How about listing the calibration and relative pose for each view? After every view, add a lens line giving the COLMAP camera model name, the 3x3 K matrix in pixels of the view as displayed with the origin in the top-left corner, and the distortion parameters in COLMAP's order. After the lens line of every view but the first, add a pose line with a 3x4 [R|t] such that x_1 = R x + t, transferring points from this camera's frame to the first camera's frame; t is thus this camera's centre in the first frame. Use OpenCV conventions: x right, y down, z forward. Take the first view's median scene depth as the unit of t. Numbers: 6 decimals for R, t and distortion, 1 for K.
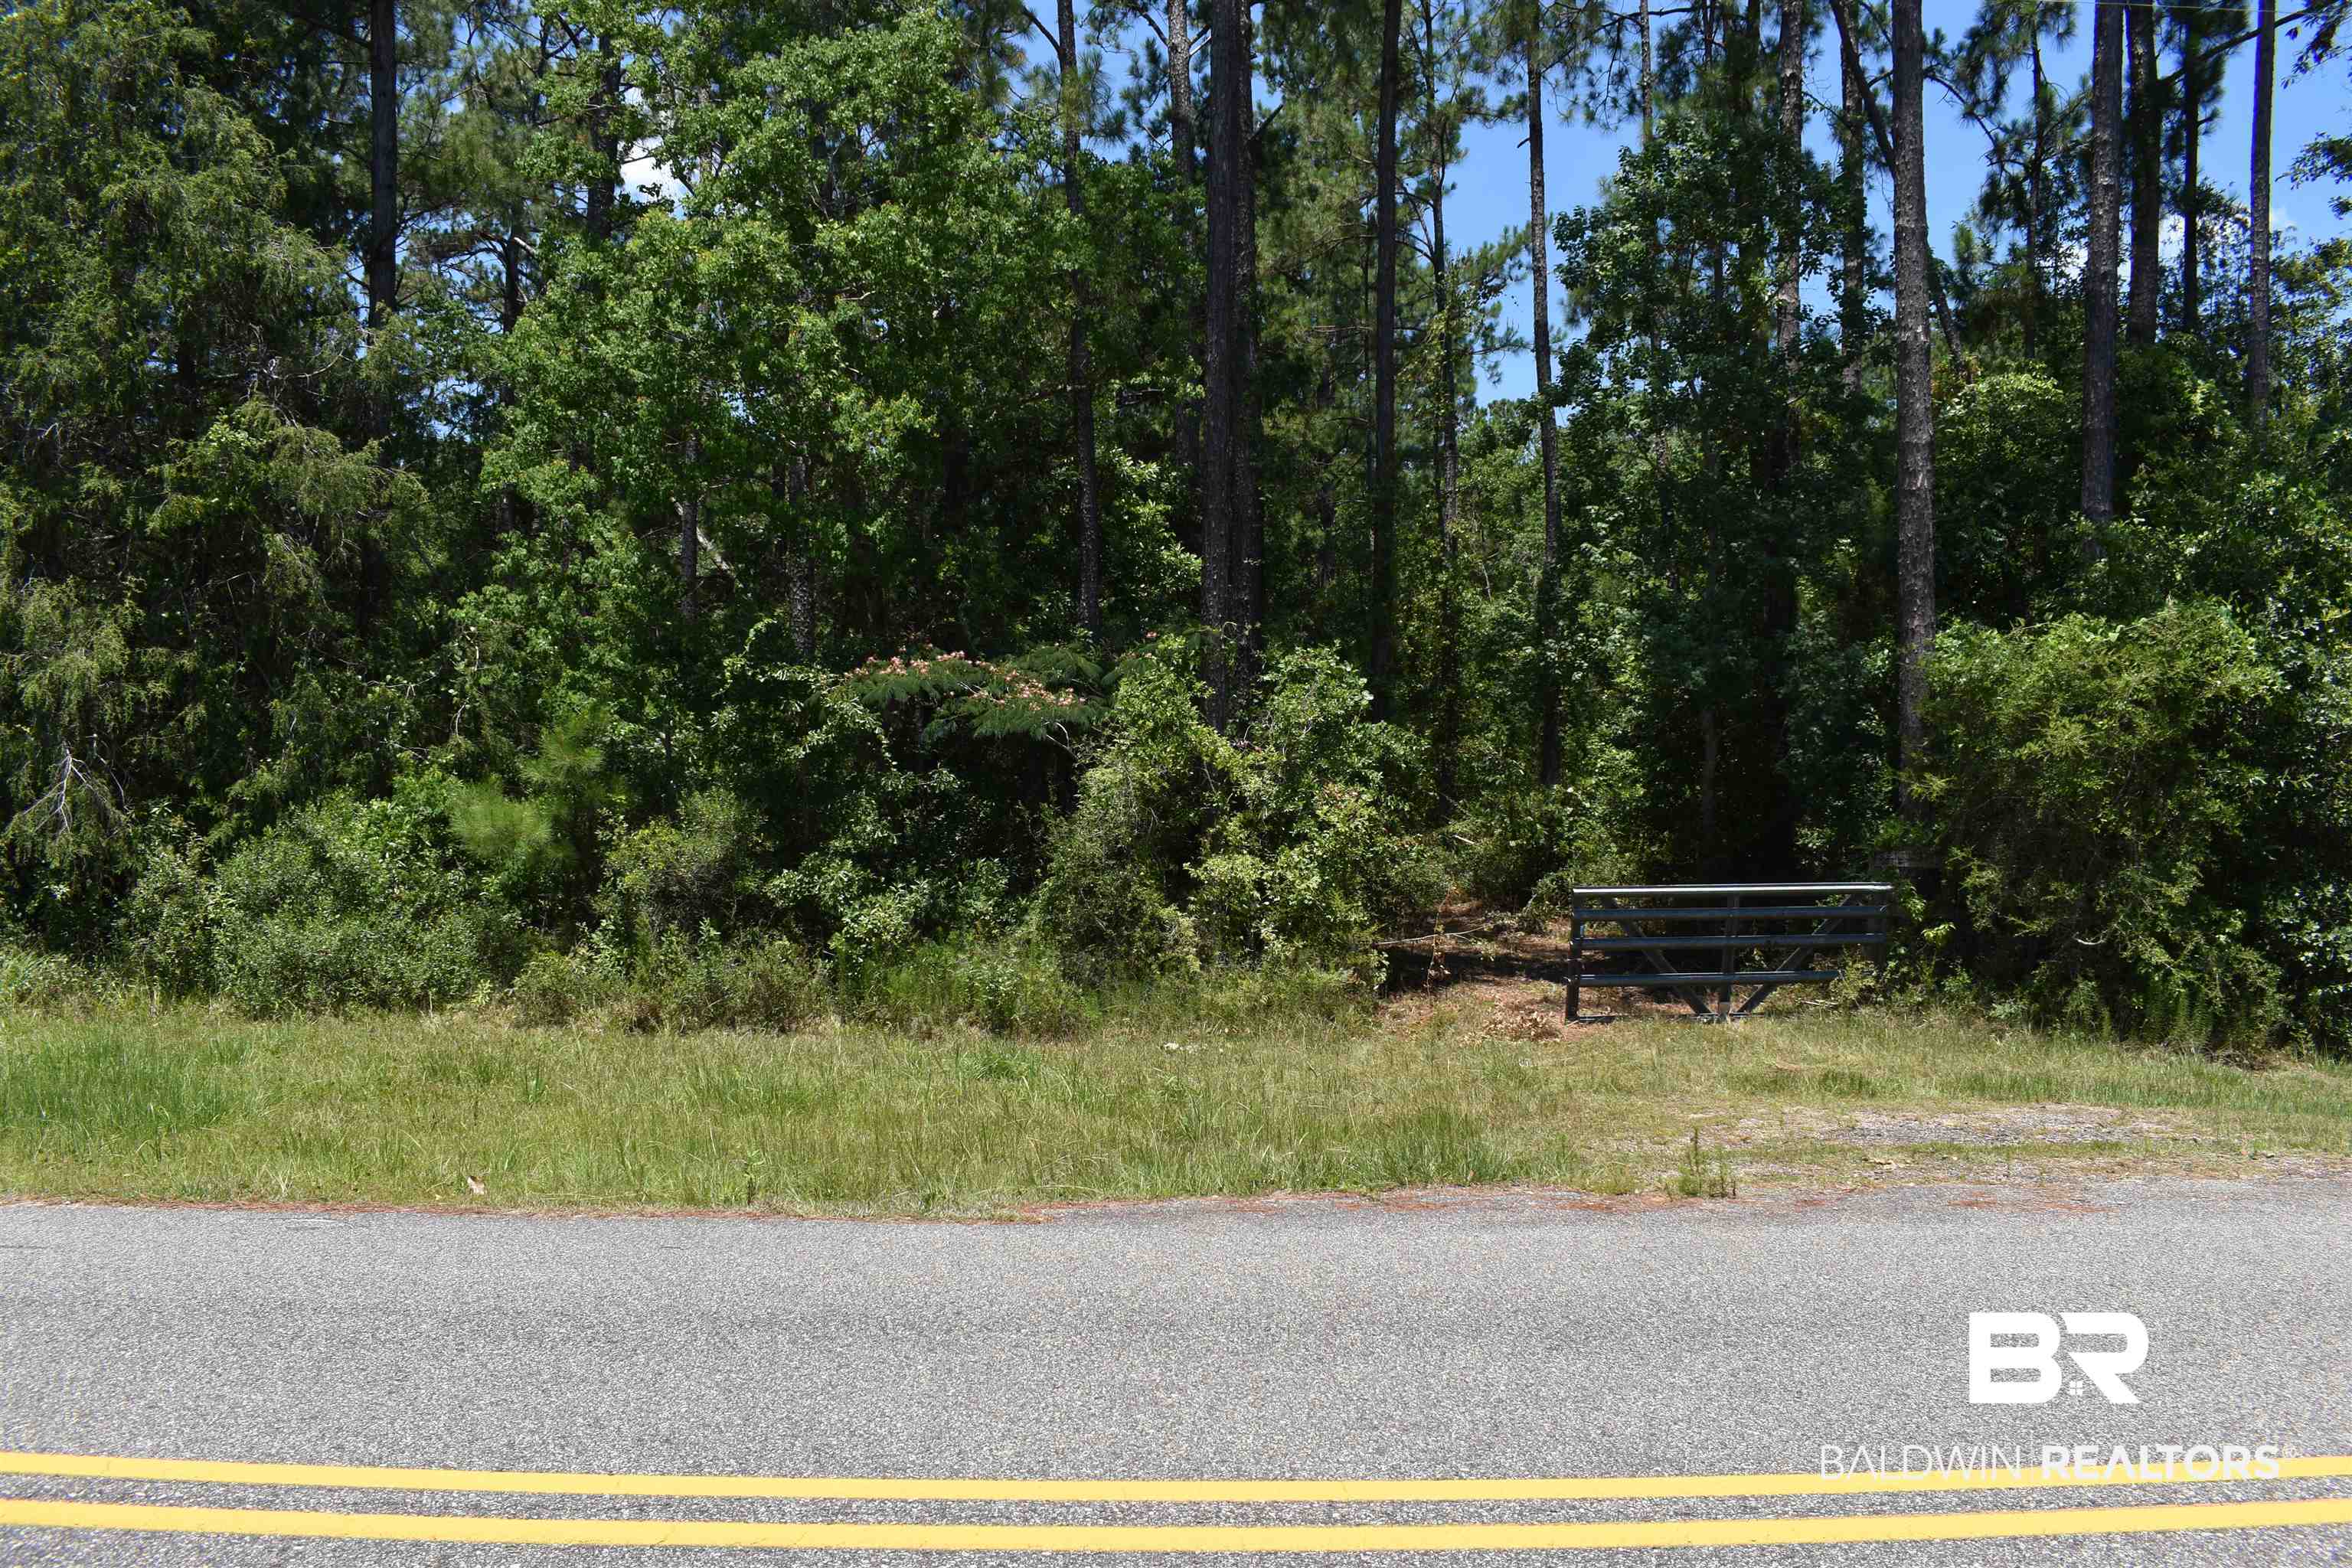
lens RADIAL K [[1931.8, 0, 1174.0], [0, 1931.8, 799.3], [0, 0, 1]] dist [-0.089119, 0.008886]
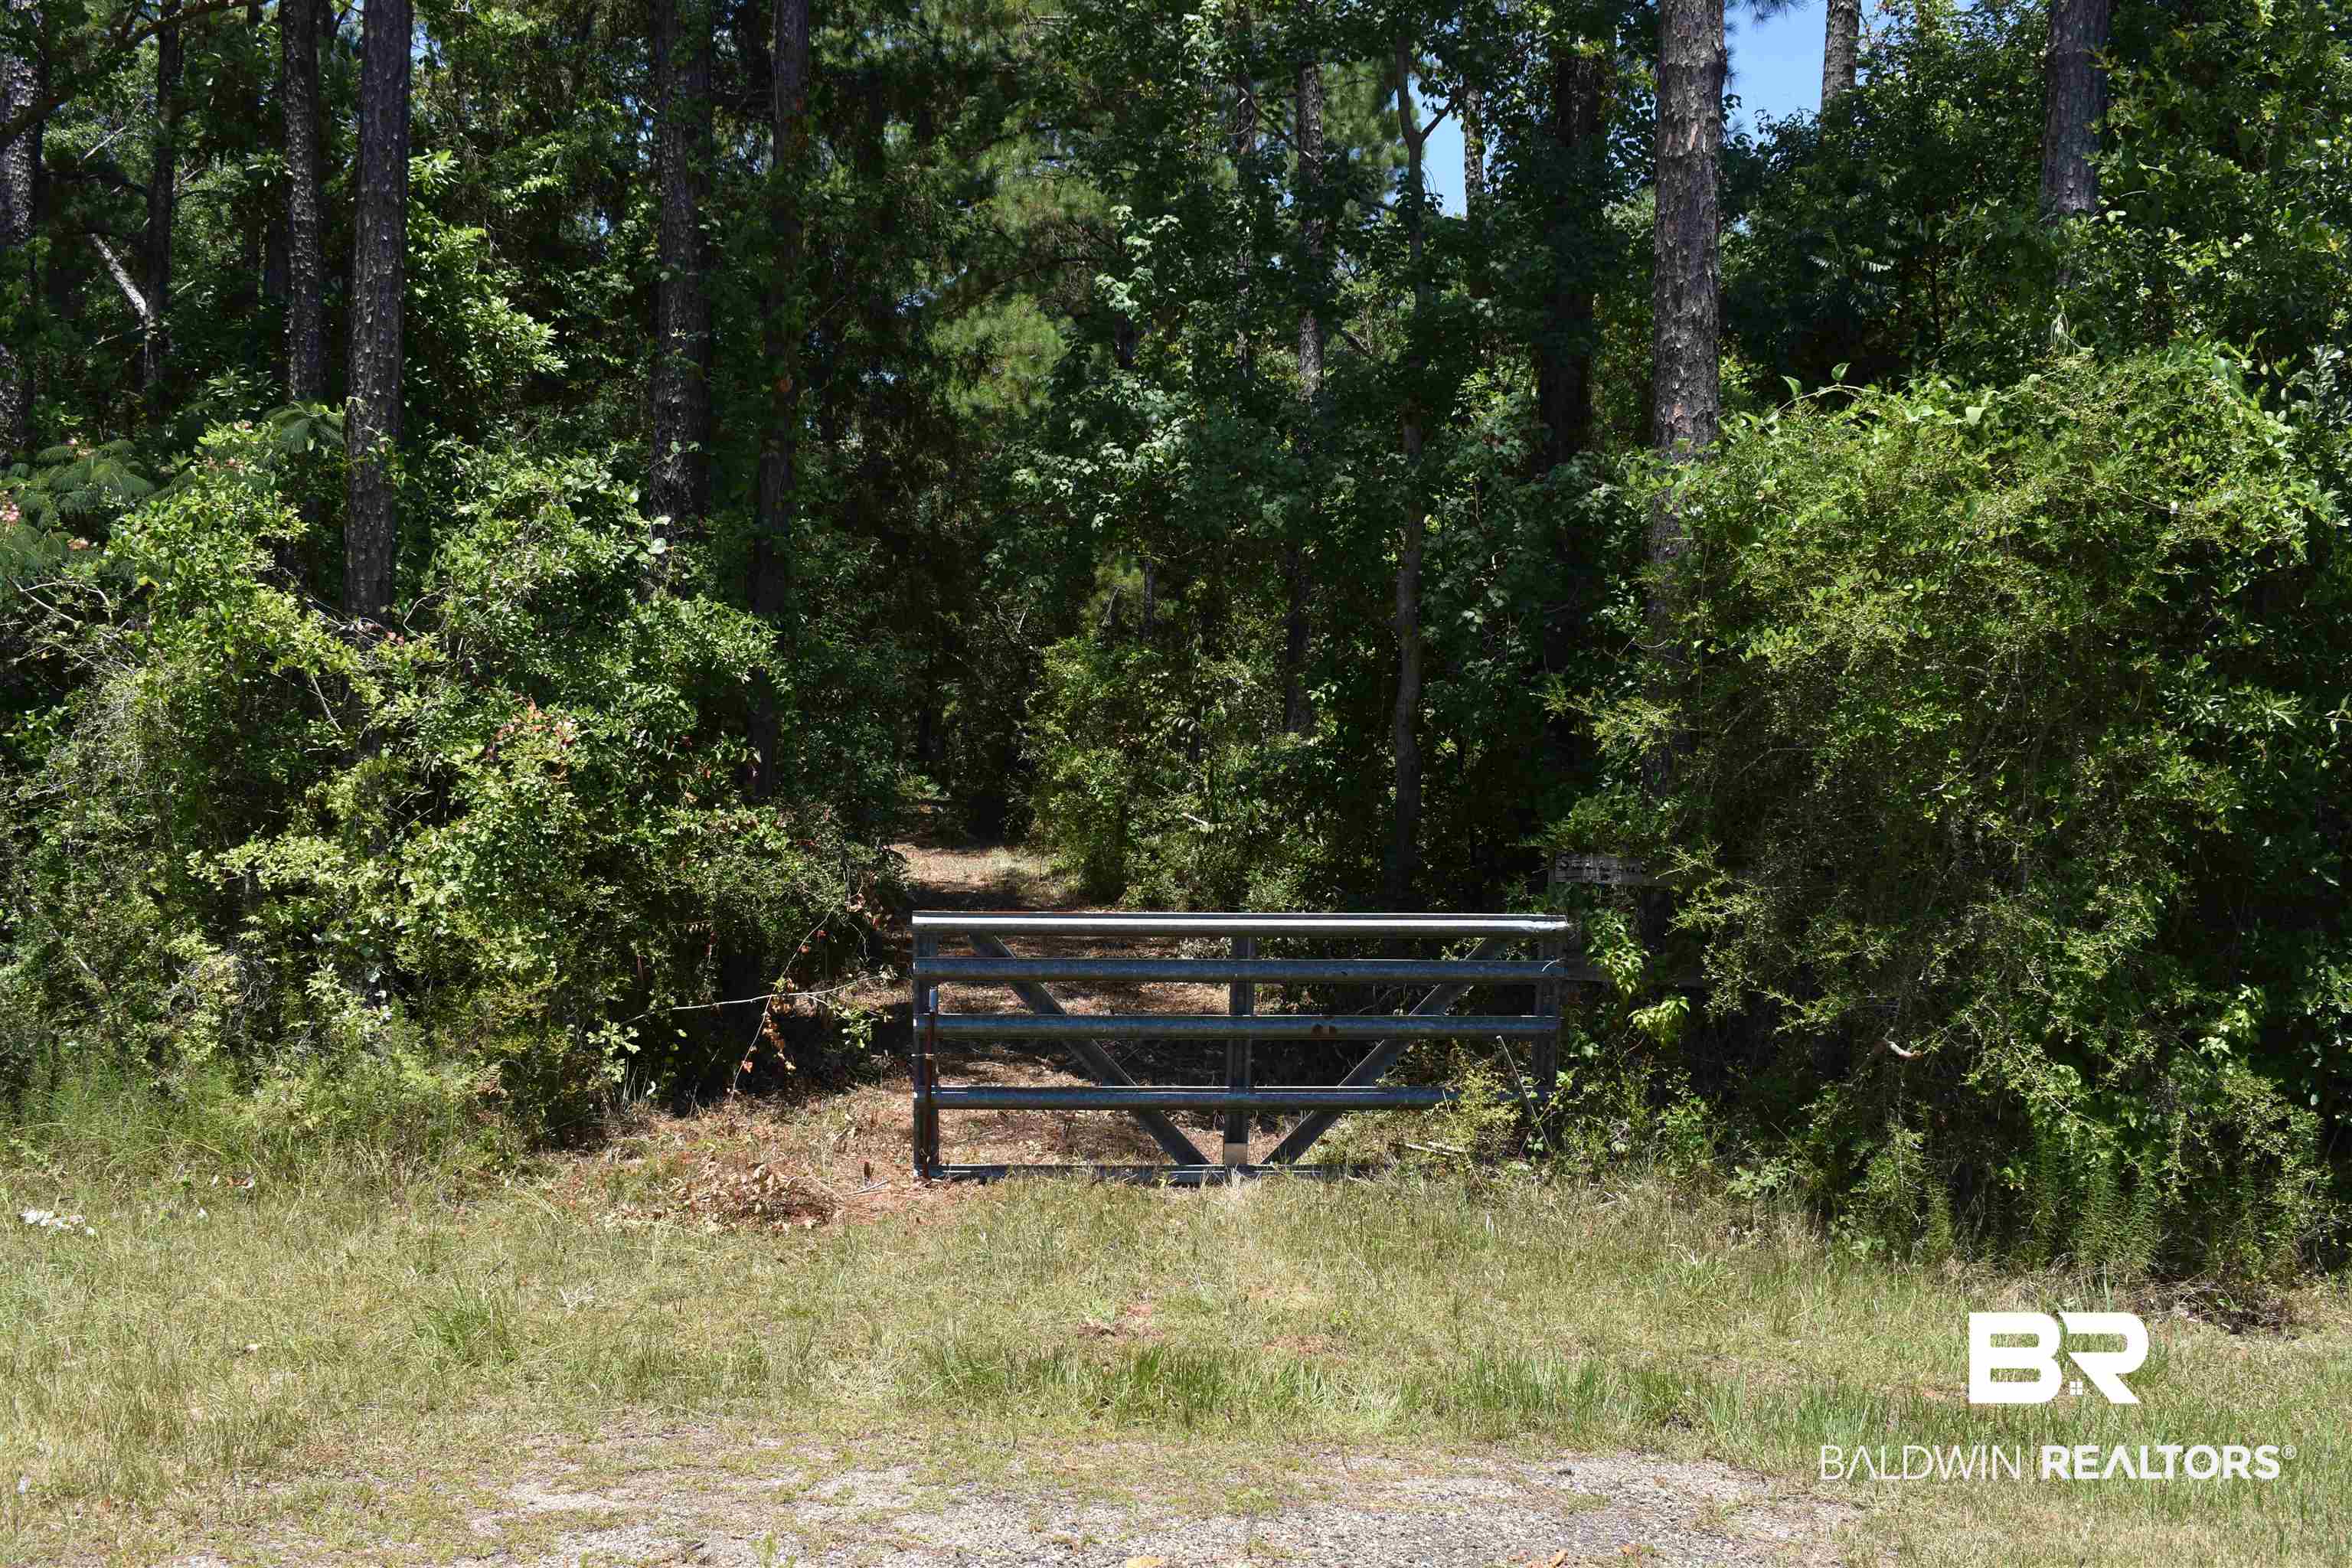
lens RADIAL K [[2557.8, 0, 1176.0], [0, 2557.8, 784.0], [0, 0, 1]] dist [-0.051476, -0.013516]
pose [[0.999814, 0.016468, -0.010003, 0.272514], [-0.016417, 0.999852, 0.005150, 0.006983], [0.010087, -0.004985, 0.999937, 0.316883]]
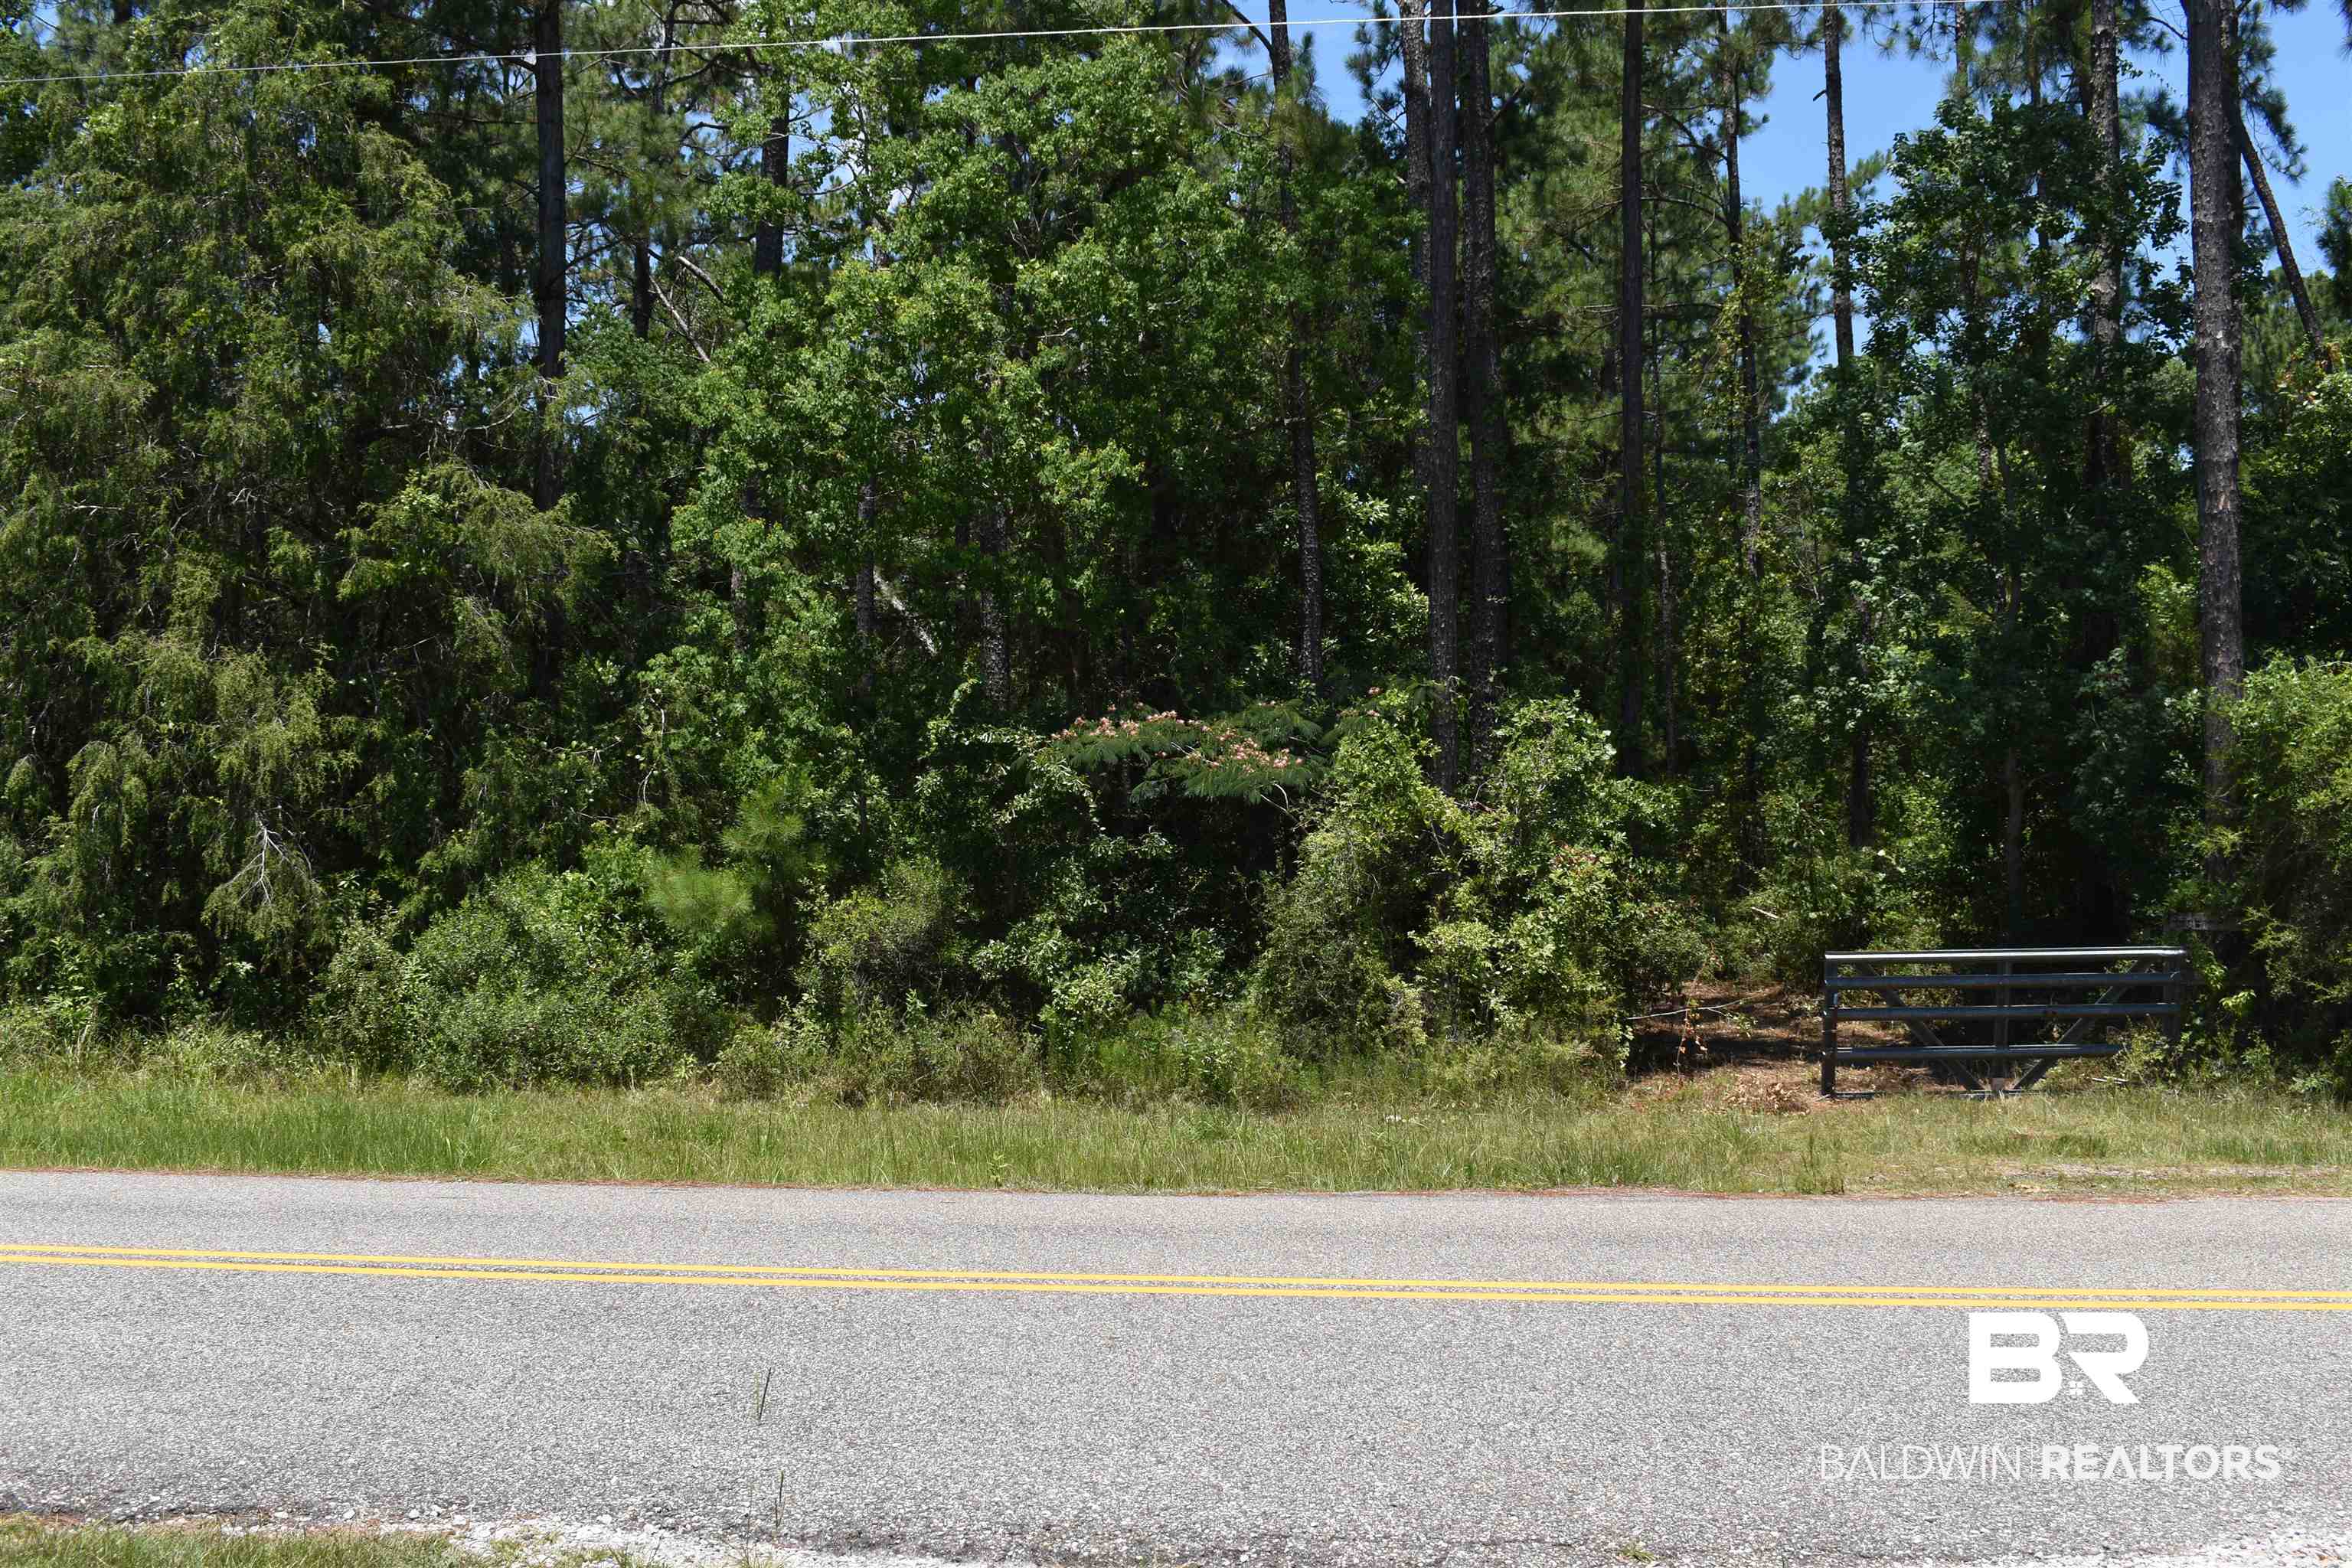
lens RADIAL K [[2557.8, 0, 1176.0], [0, 2557.8, 784.0], [0, 0, 1]] dist [-0.051476, -0.013516]
pose [[0.993958, -0.012097, -0.109093, 0.028887], [0.008052, 0.999267, -0.037438, 0.007132], [0.109466, 0.036333, 0.993326, -0.257367]]
